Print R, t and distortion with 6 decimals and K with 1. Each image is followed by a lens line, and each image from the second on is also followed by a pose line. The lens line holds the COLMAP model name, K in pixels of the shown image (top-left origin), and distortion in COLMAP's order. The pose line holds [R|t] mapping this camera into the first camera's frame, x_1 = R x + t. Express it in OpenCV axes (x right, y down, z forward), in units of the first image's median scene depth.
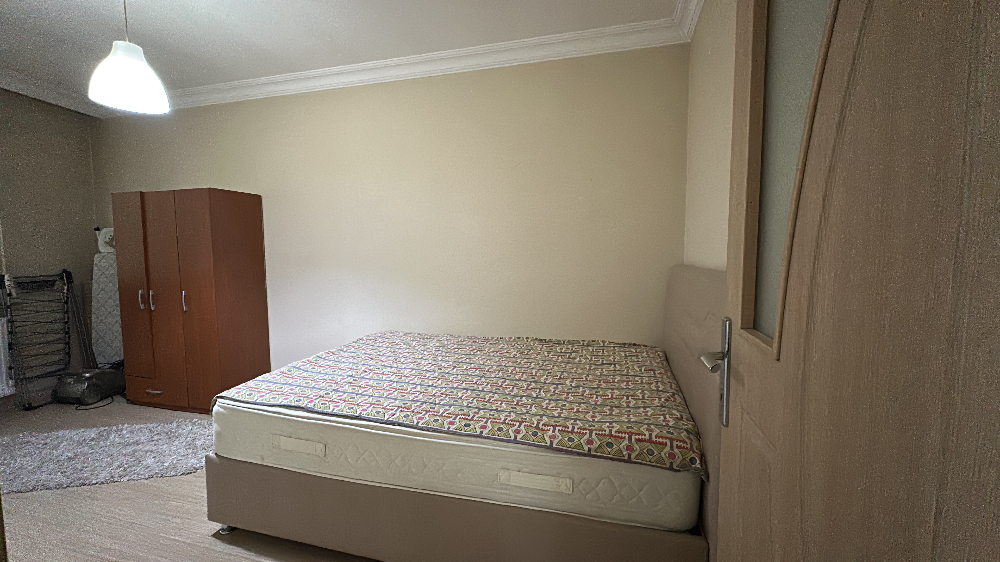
lens RADIAL K [[418.2, 0, 500.0], [0, 418.2, 281.0], [0, 0, 1]] dist [0.000533, 0.000415]
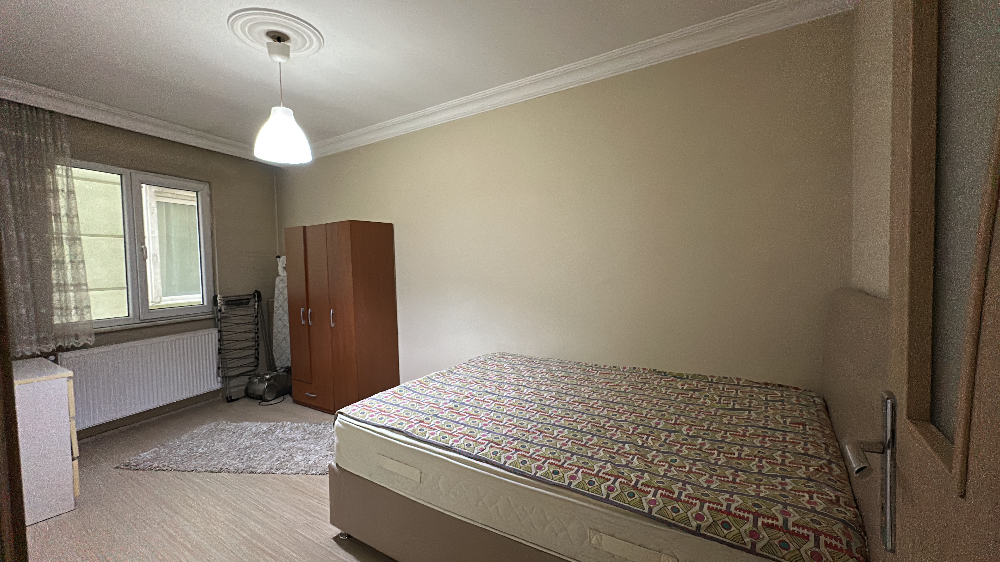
lens RADIAL K [[417.9, 0, 500.0], [0, 417.9, 281.0], [0, 0, 1]] dist [0.002394, 0.000320]
pose [[0.951912, -0.006035, -0.306312, 0.066927], [-0.003361, 0.999540, -0.030139, -0.034871], [0.306353, 0.029720, 0.951454, 0.060610]]
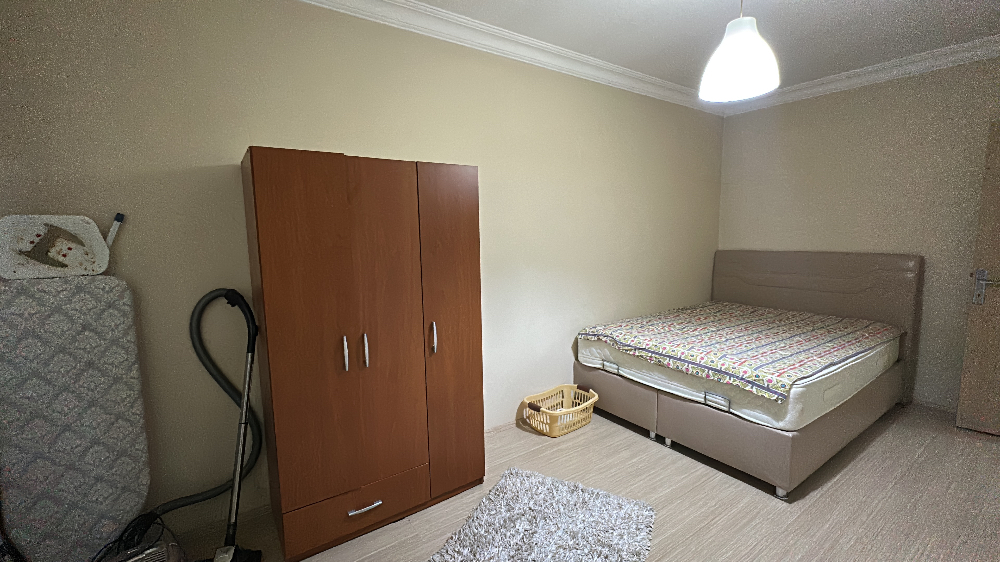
lens RADIAL K [[421.0, 0, 500.0], [0, 421.0, 281.0], [0, 0, 1]] dist [0.002289, -0.000105]
pose [[0.633803, -0.100269, 0.766968, -1.840528], [0.069612, 0.994933, 0.072546, -0.123731], [-0.770356, 0.007411, 0.637571, 0.793112]]
